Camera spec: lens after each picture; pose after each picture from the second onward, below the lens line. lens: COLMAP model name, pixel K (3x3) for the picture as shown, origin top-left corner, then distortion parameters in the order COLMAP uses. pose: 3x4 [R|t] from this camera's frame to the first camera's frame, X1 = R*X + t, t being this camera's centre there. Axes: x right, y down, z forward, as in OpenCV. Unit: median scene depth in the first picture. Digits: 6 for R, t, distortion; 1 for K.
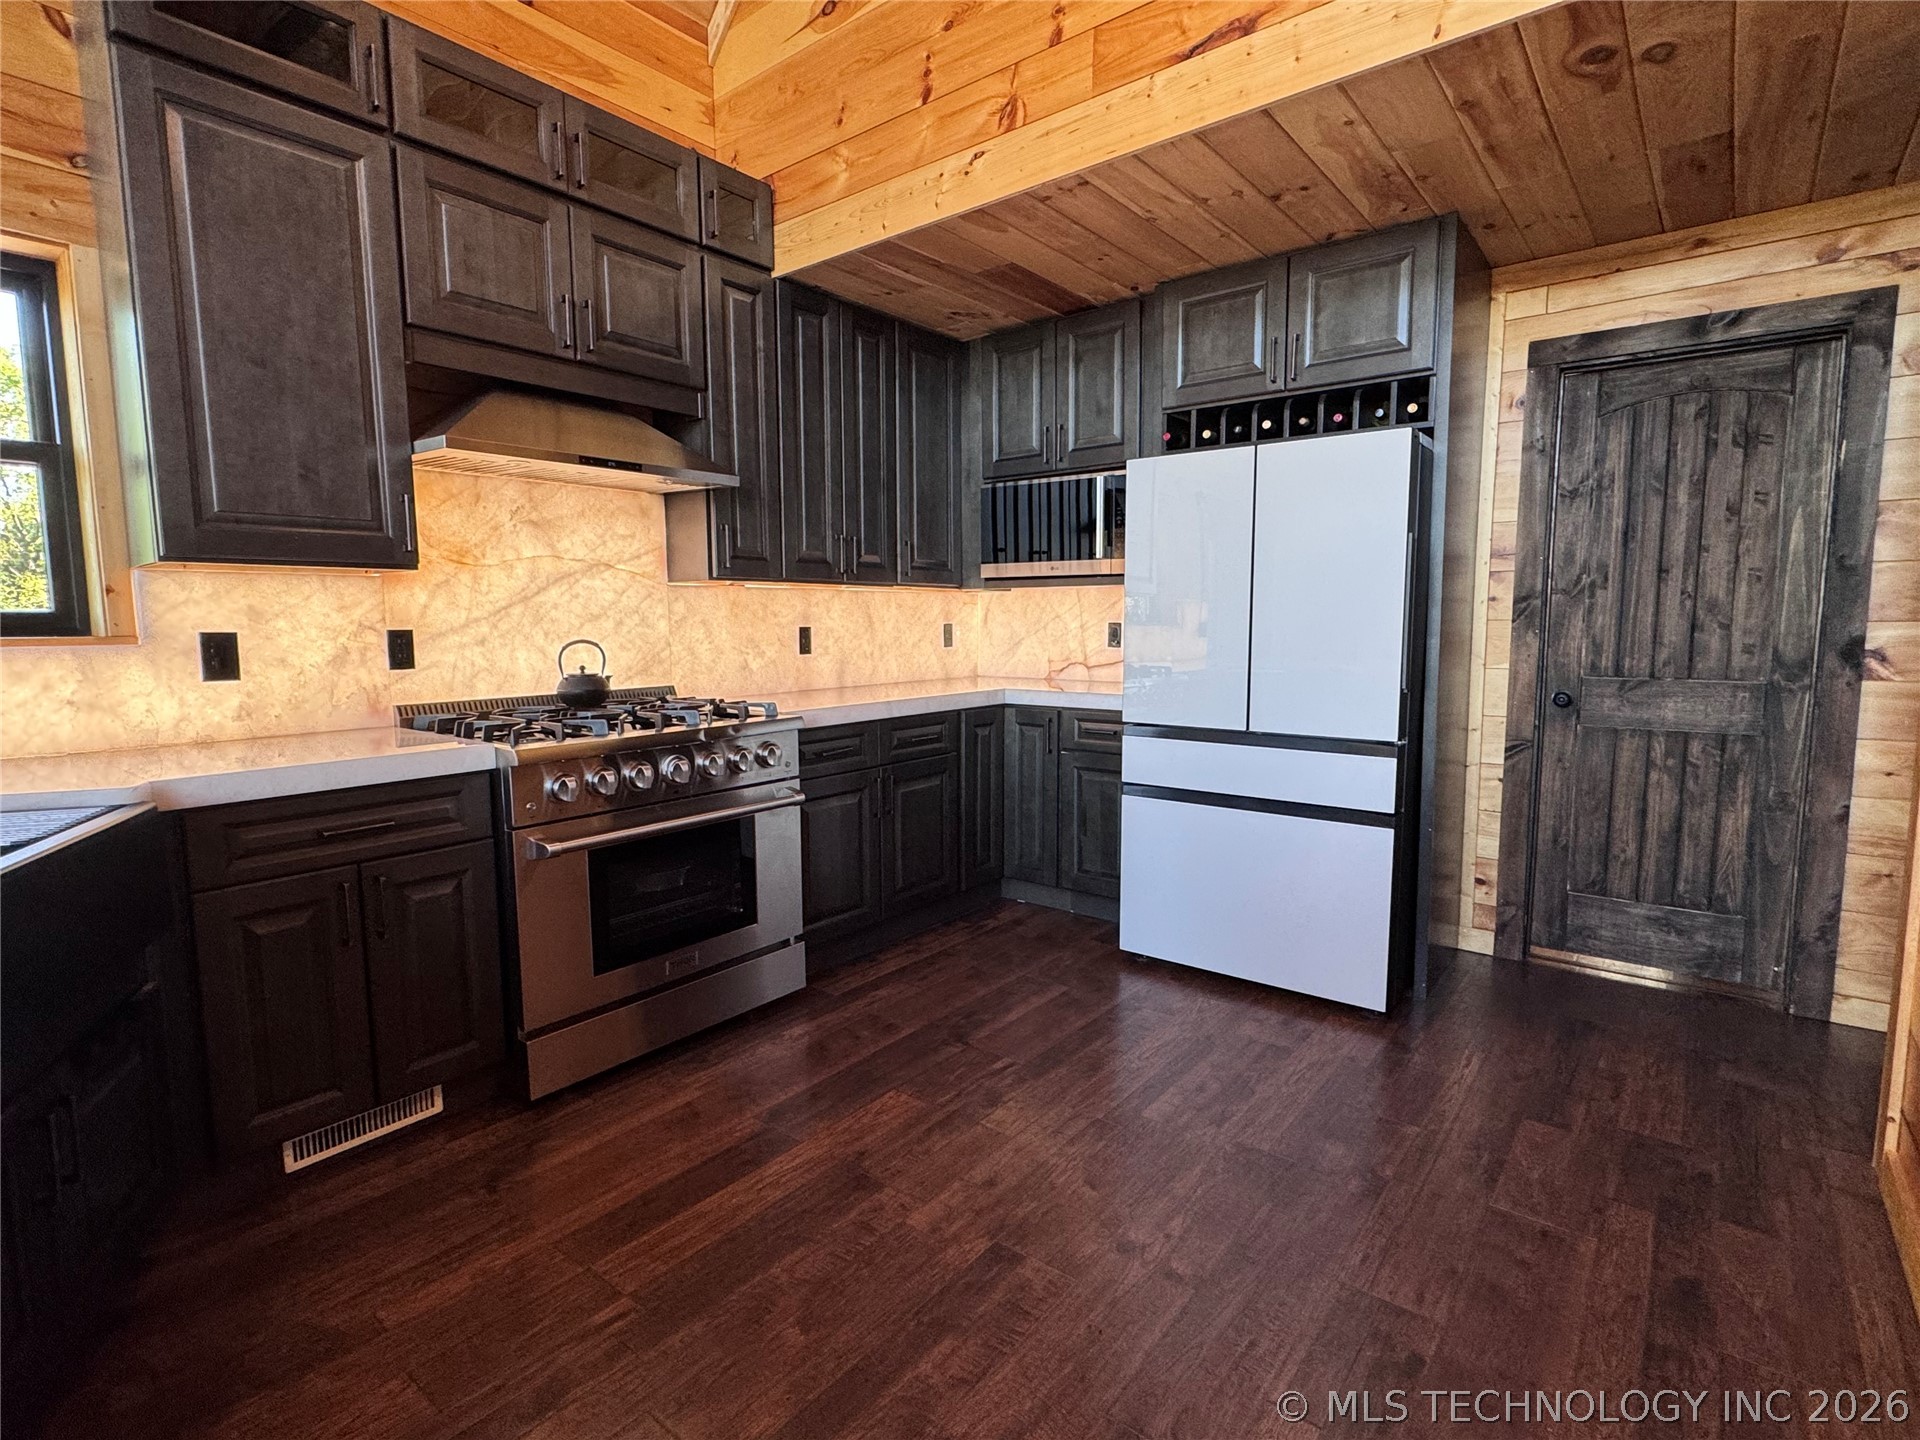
lens RADIAL K [[944.8, 0, 960.0], [0, 944.8, 720.0], [0, 0, 1]] dist [-0.000792, 0.000074]
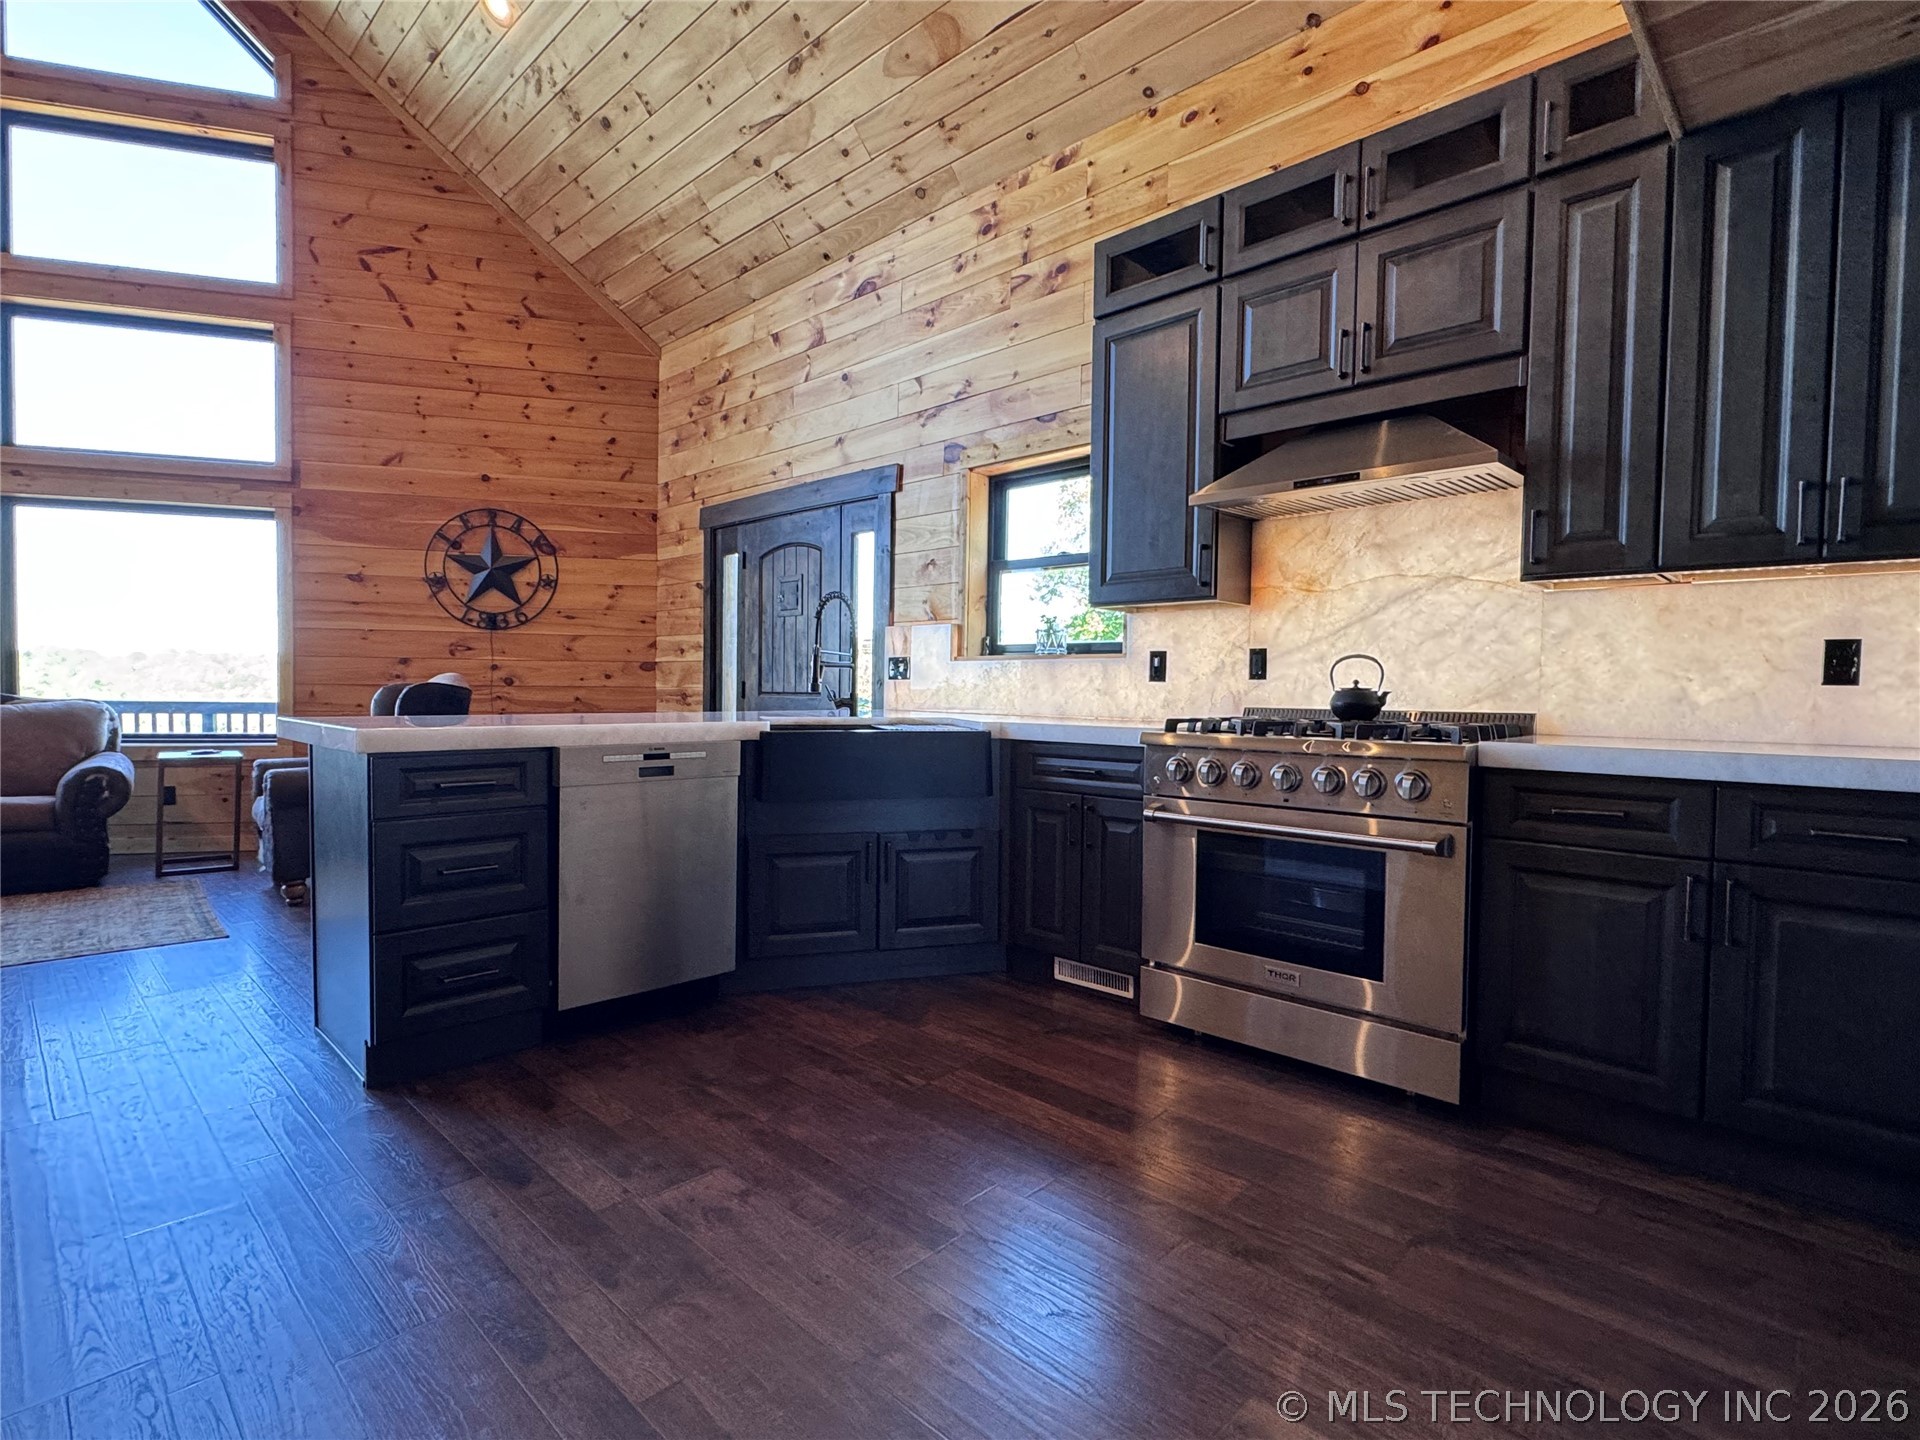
lens RADIAL K [[944.8, 0, 960.0], [0, 944.8, 720.0], [0, 0, 1]] dist [-0.000792, 0.000074]
pose [[-0.090515, 0.038580, -0.995148, 0.627521], [-0.118724, 0.991705, 0.049245, -0.013749], [0.988793, 0.122605, -0.085184, 0.645982]]
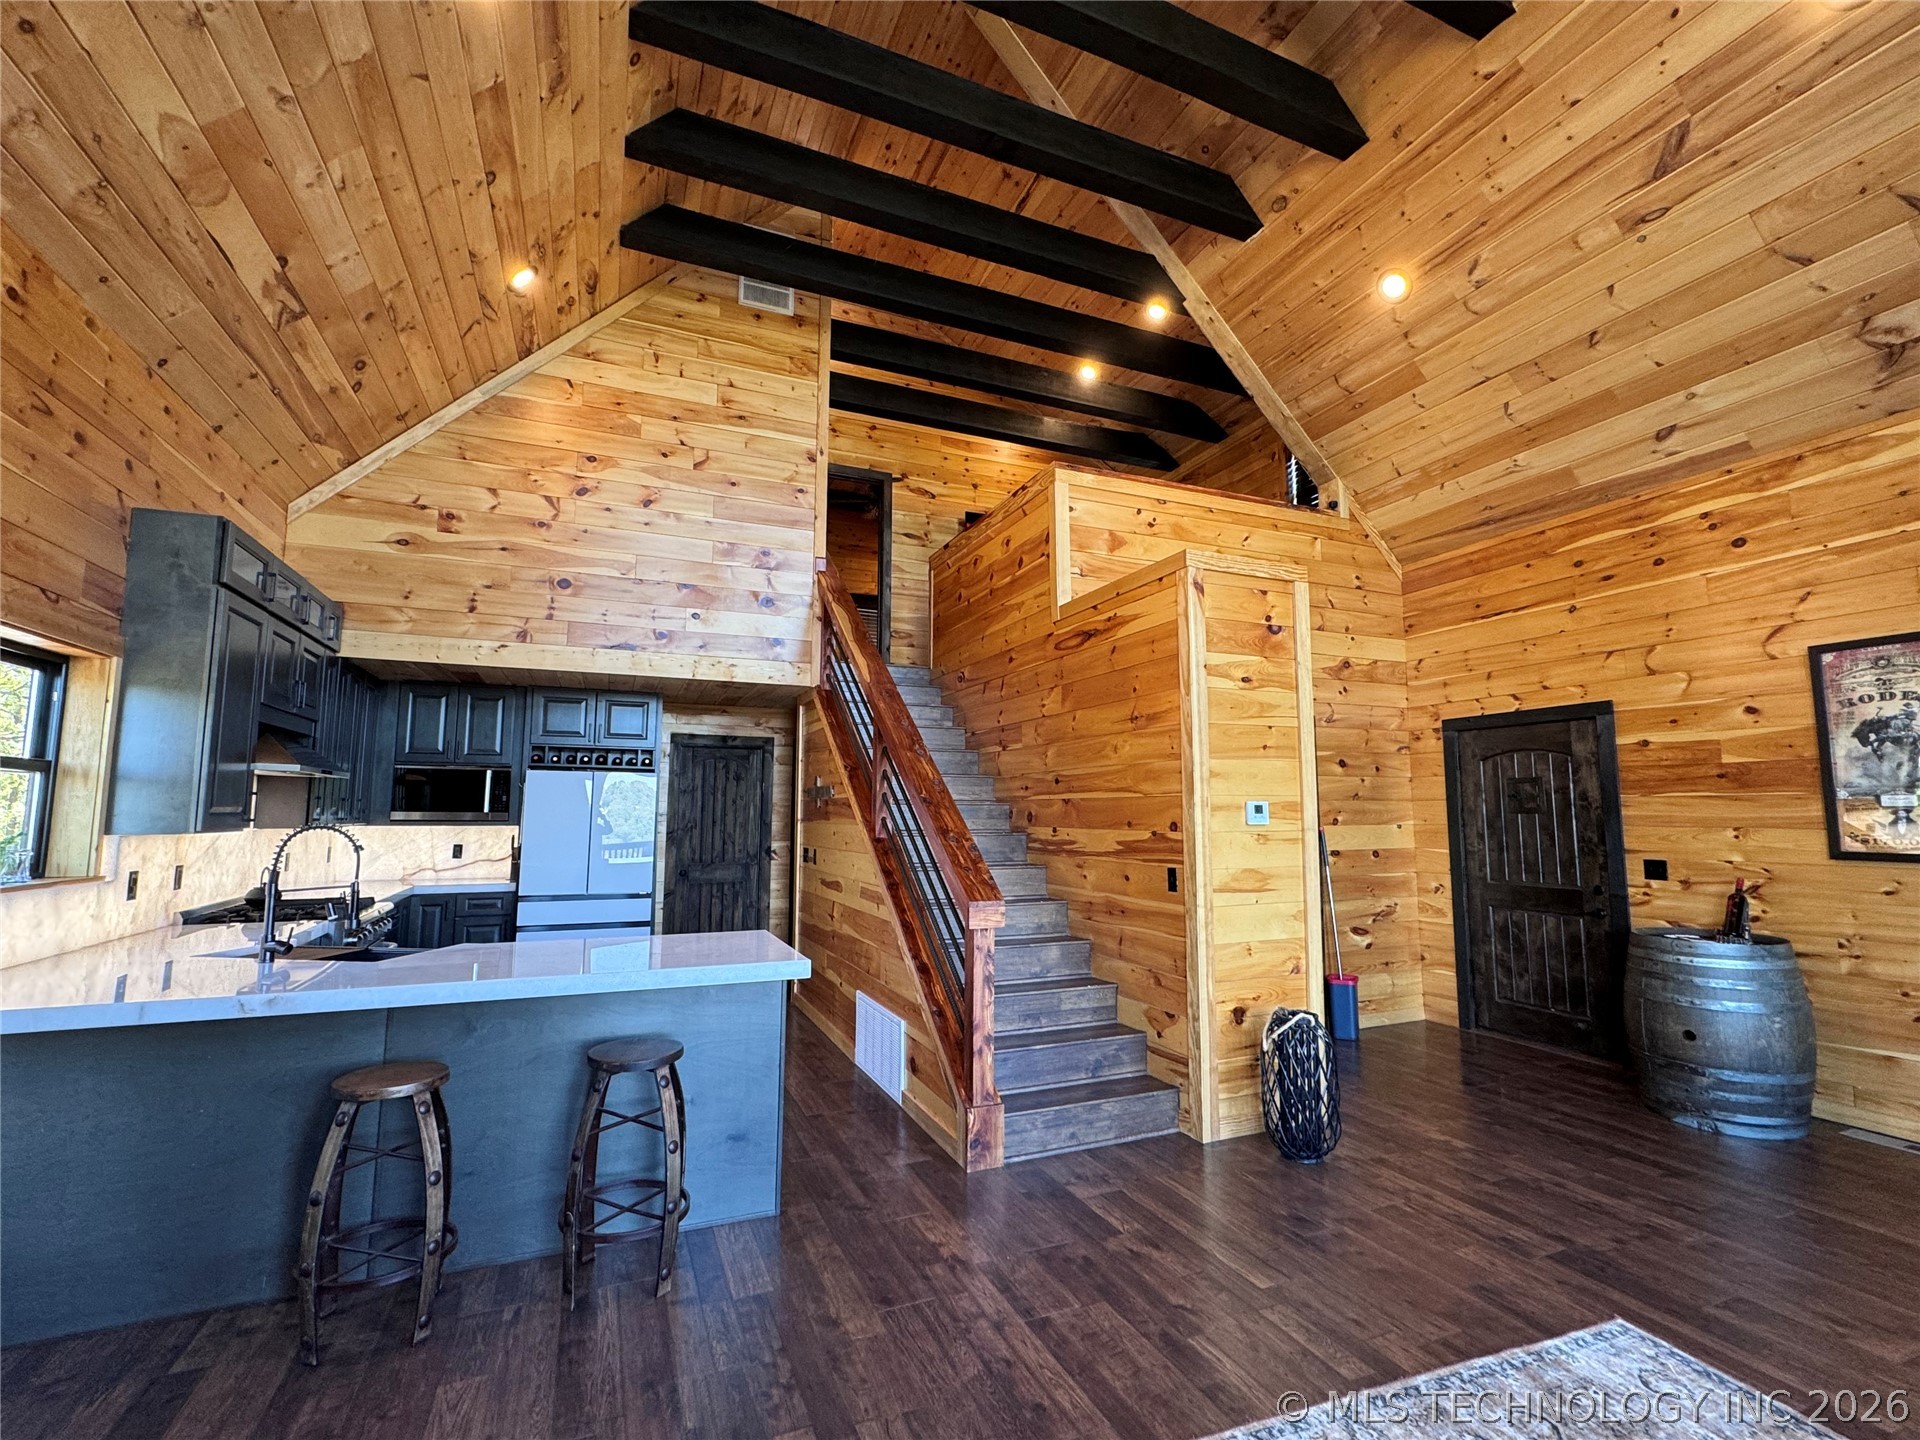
lens RADIAL K [[846.8, 0, 960.0], [0, 846.8, 720.0], [0, 0, 1]] dist [0.000213, -0.000402]
pose [[0.473918, 0.104394, 0.874359, -1.129548], [0.088939, 0.982195, -0.165476, 0.019075], [-0.876066, 0.156187, 0.456195, -0.810643]]
